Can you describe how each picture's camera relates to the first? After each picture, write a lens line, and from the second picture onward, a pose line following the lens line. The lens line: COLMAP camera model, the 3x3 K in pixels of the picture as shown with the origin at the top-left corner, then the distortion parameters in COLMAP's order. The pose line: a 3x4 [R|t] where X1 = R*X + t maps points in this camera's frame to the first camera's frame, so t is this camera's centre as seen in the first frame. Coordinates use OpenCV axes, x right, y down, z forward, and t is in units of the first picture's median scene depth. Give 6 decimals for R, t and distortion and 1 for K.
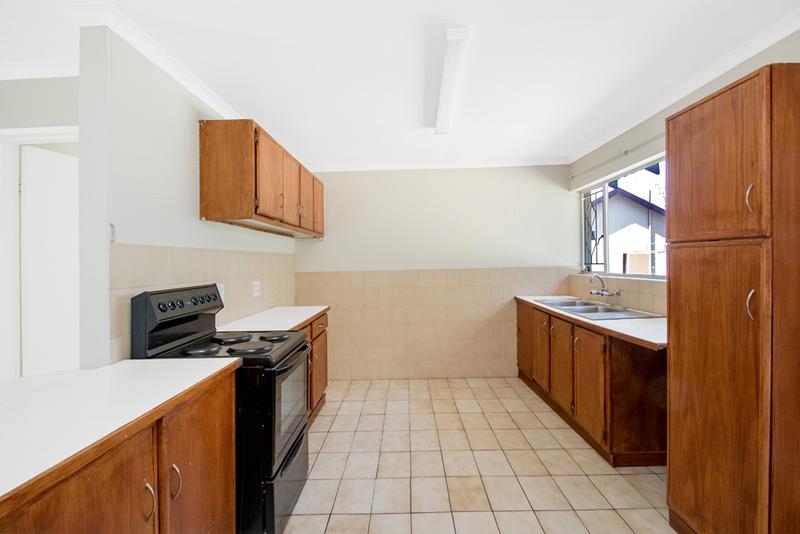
lens RADIAL K [[371.4, 0, 401.3], [0, 371.4, 260.5], [0, 0, 1]] dist [0.000781, -0.007714]
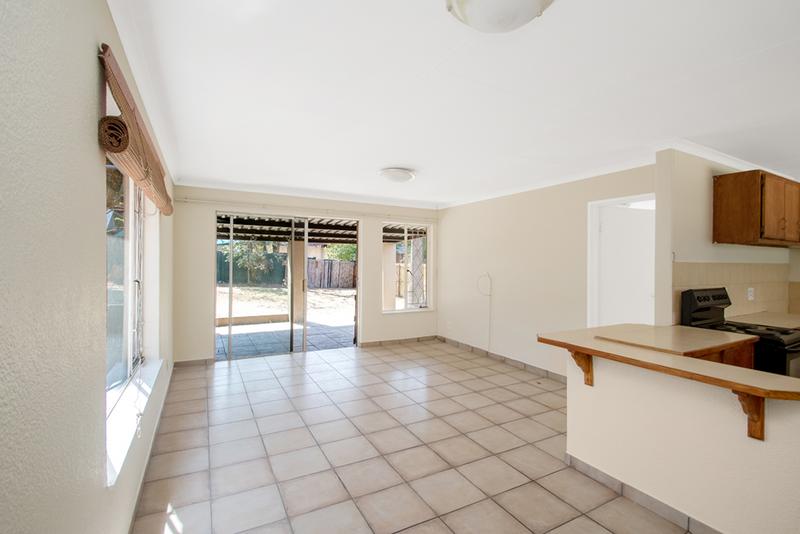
lens RADIAL K [[371.4, 0, 413.7], [0, 371.4, 256.0], [0, 0, 1]] dist [0.000781, -0.007714]
pose [[0.504220, 0.012656, -0.863483, 0.132862], [-0.020799, 0.999781, 0.002509, -0.038788], [0.863325, 0.016694, 0.504372, -0.775193]]
